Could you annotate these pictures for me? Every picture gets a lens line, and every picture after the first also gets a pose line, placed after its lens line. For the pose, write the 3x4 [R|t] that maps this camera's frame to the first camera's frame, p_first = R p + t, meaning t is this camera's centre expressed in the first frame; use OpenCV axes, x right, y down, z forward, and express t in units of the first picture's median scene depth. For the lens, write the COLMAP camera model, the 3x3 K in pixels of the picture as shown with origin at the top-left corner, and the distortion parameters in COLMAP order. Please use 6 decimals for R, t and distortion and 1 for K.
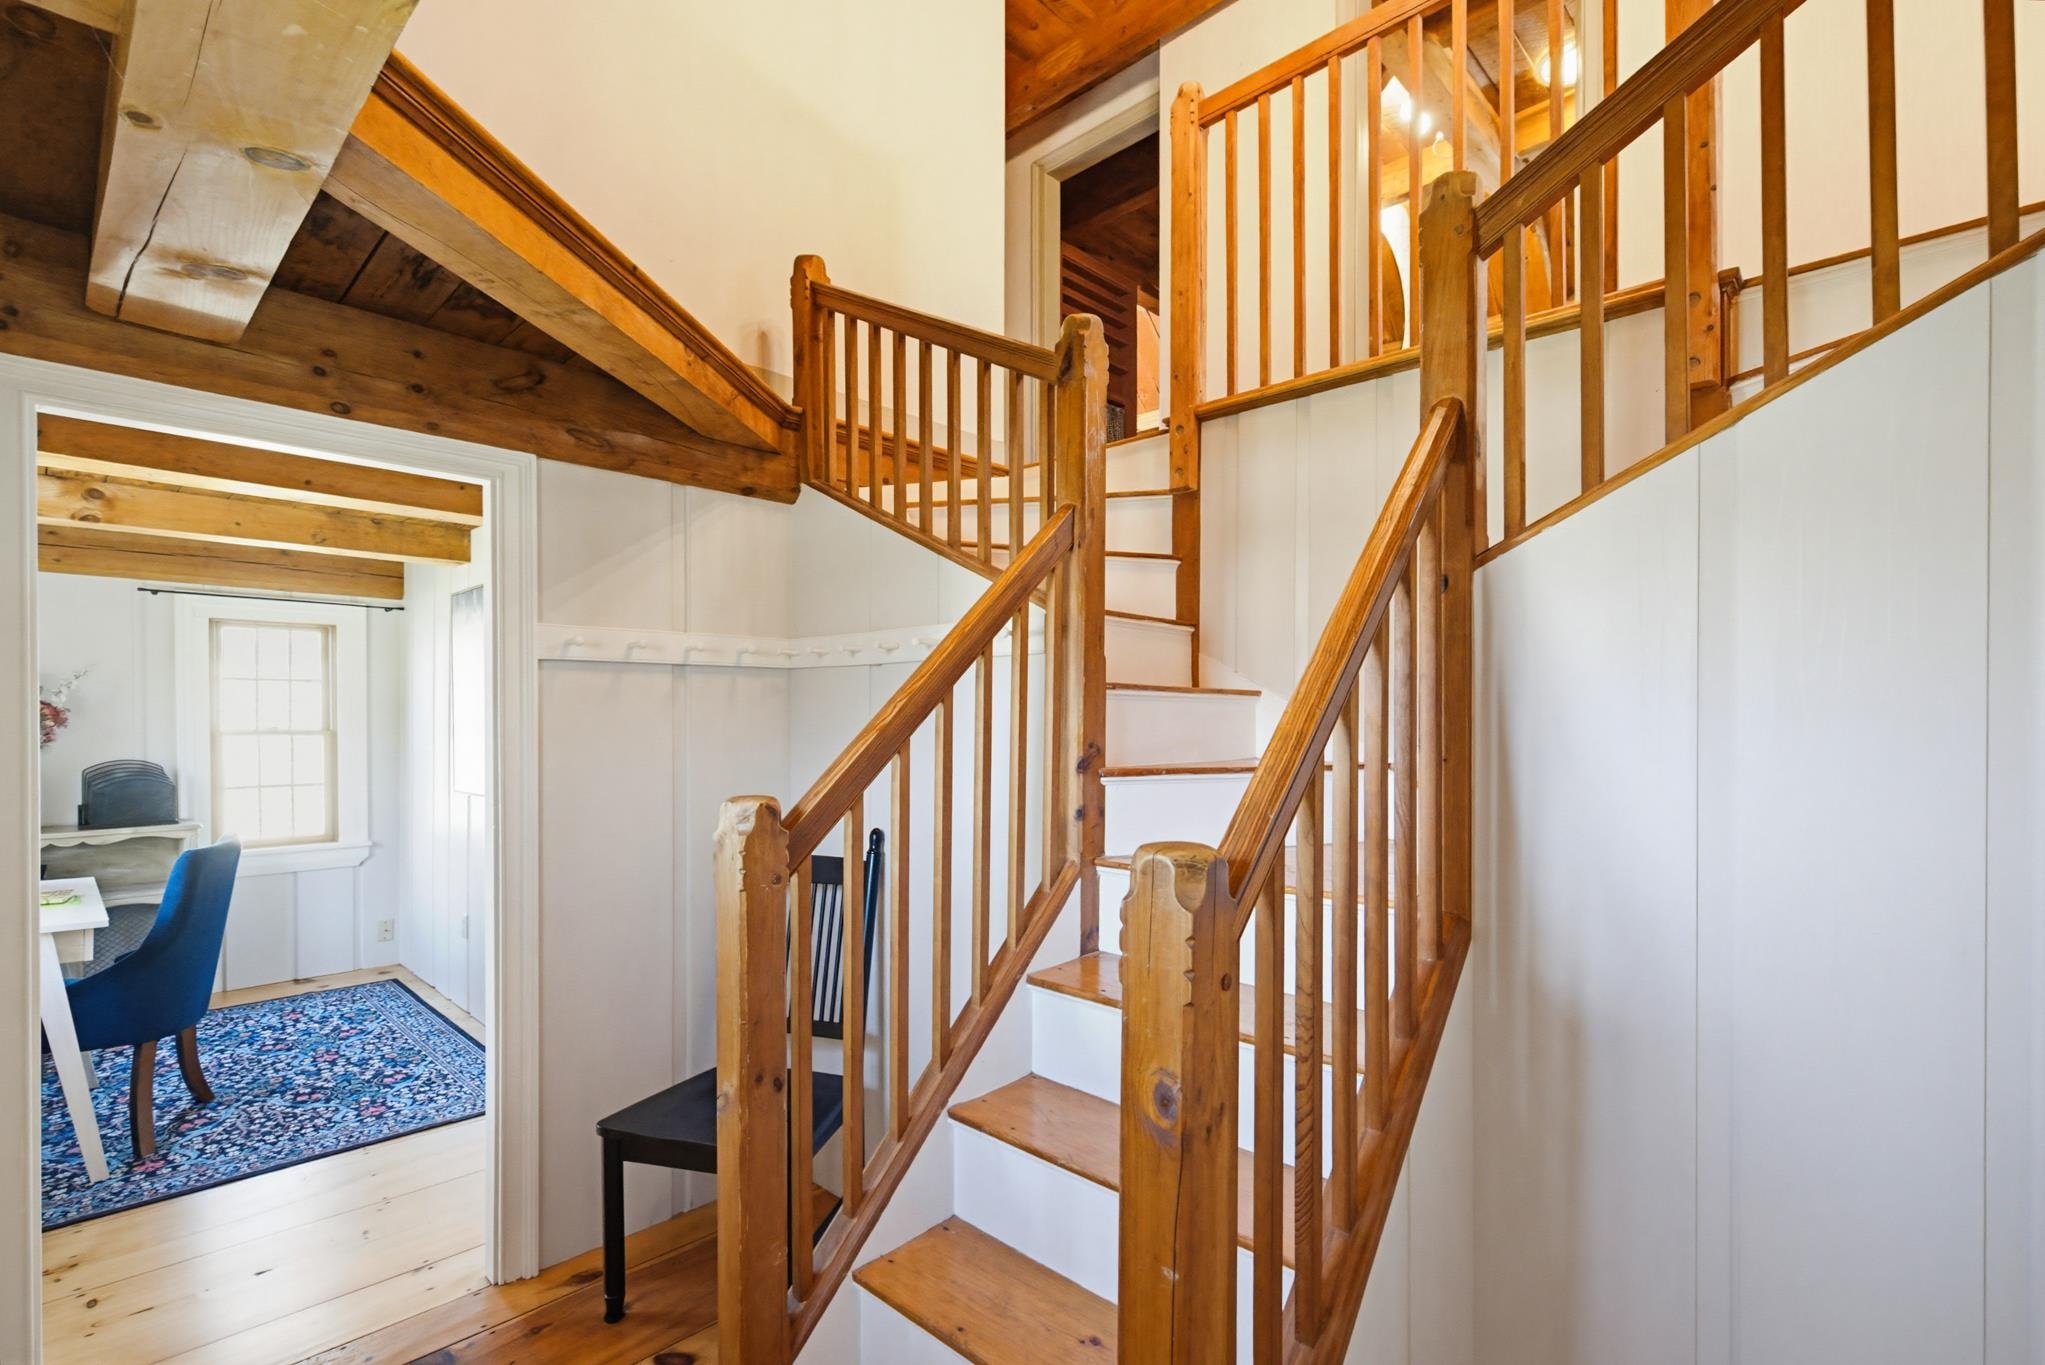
lens RADIAL K [[925.1, 0, 1022.5], [0, 925.1, 720.4], [0, 0, 1]] dist [0.015375, -0.000031]
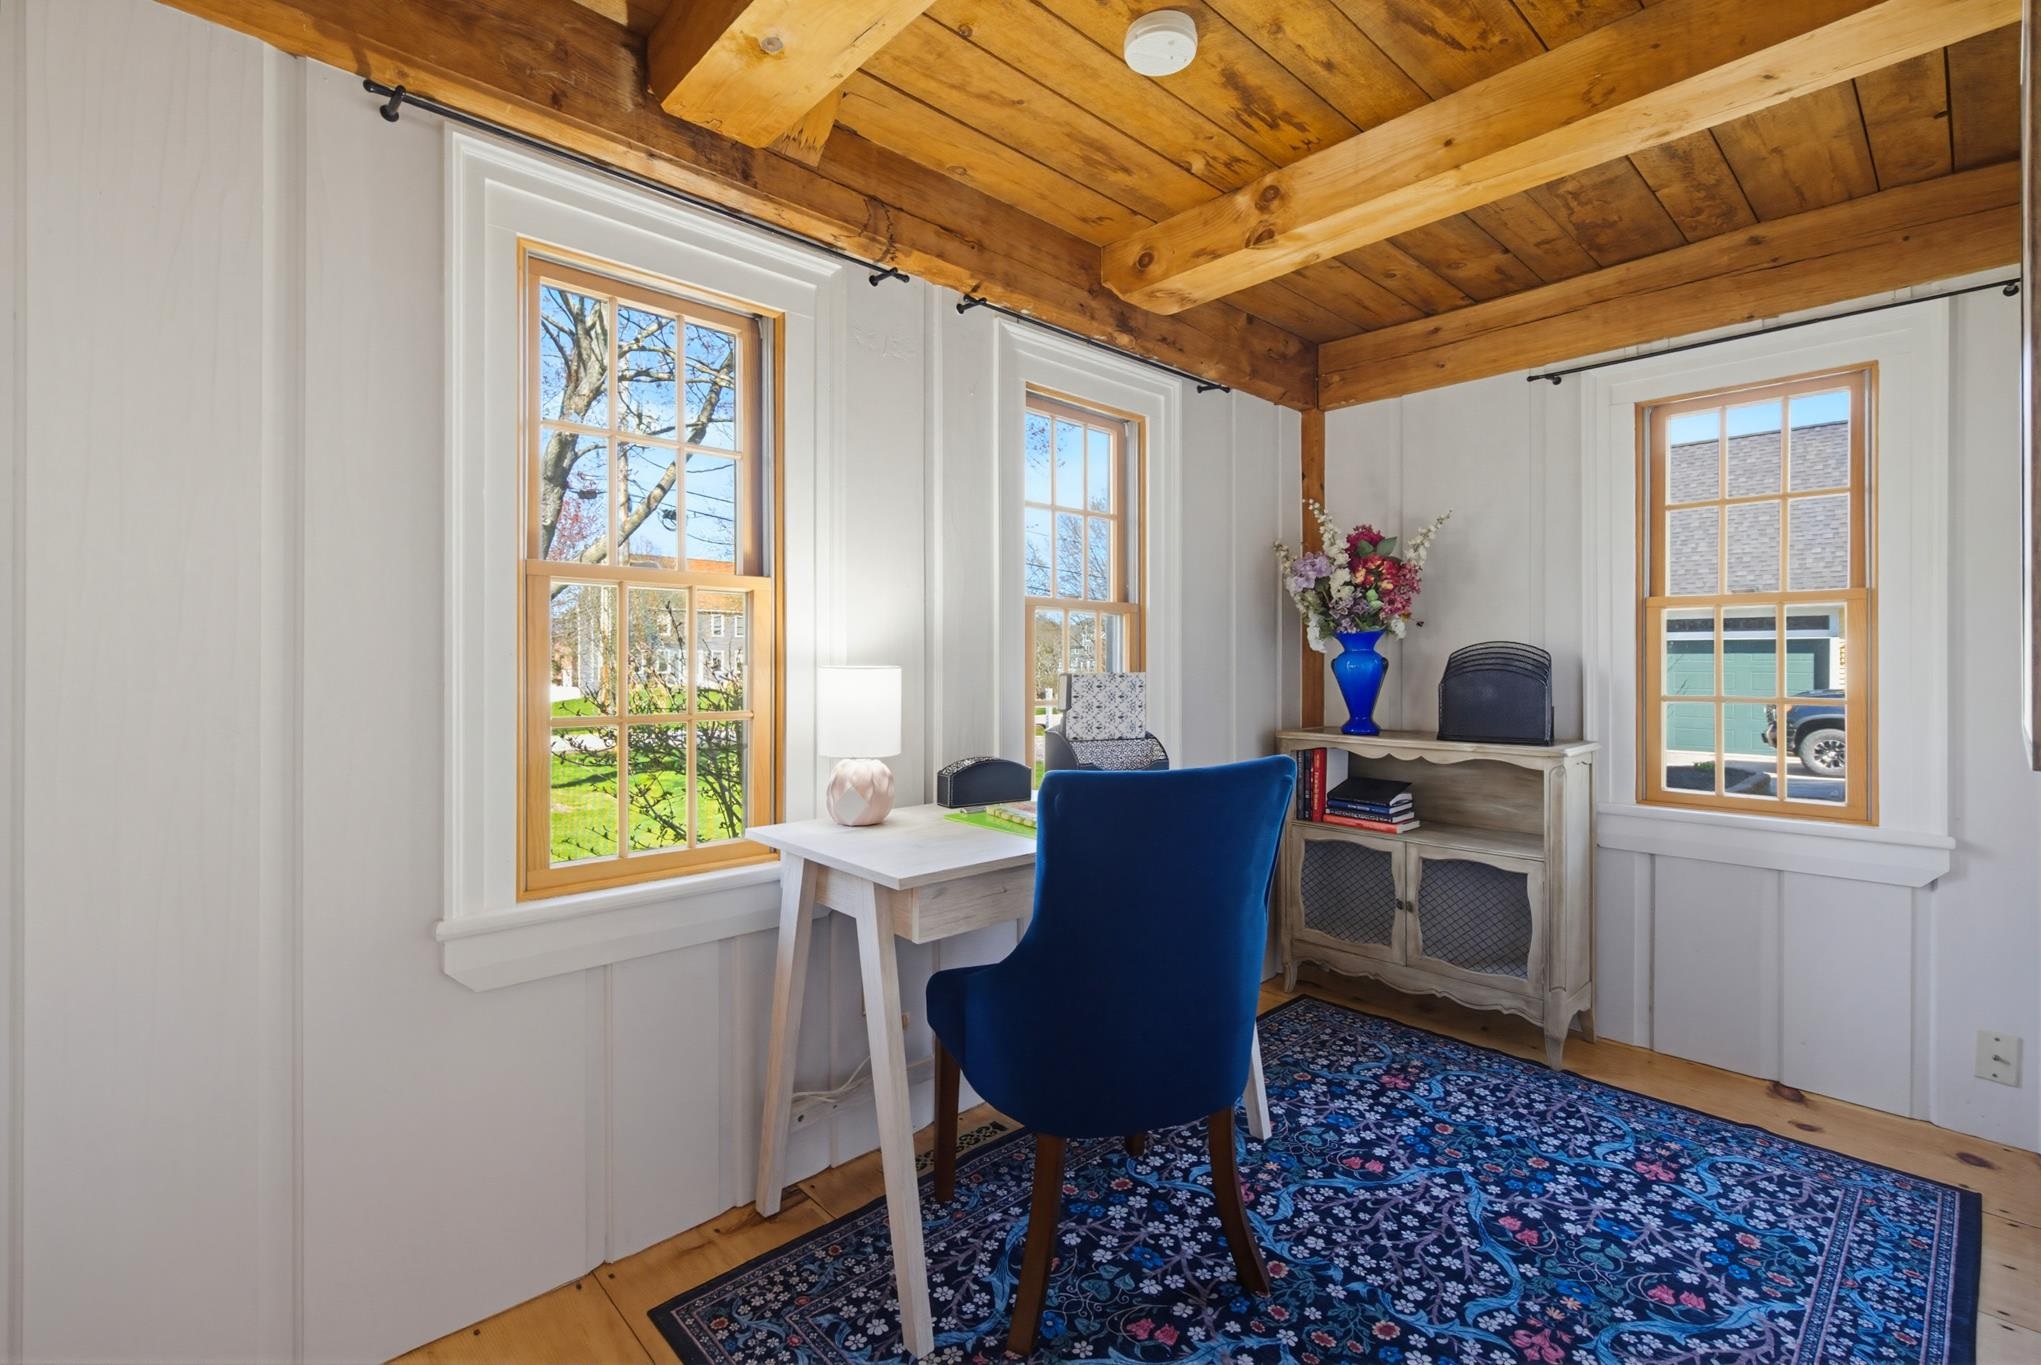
lens RADIAL K [[918.9, 0, 1022.3], [0, 918.9, 665.0], [0, 0, 1]] dist [0.002072, 0.000142]
pose [[-0.057879, 0.004374, -0.998314, -0.302729], [-0.004608, 0.999979, 0.004648, 0.059797], [0.998313, 0.004869, -0.057858, 0.723745]]
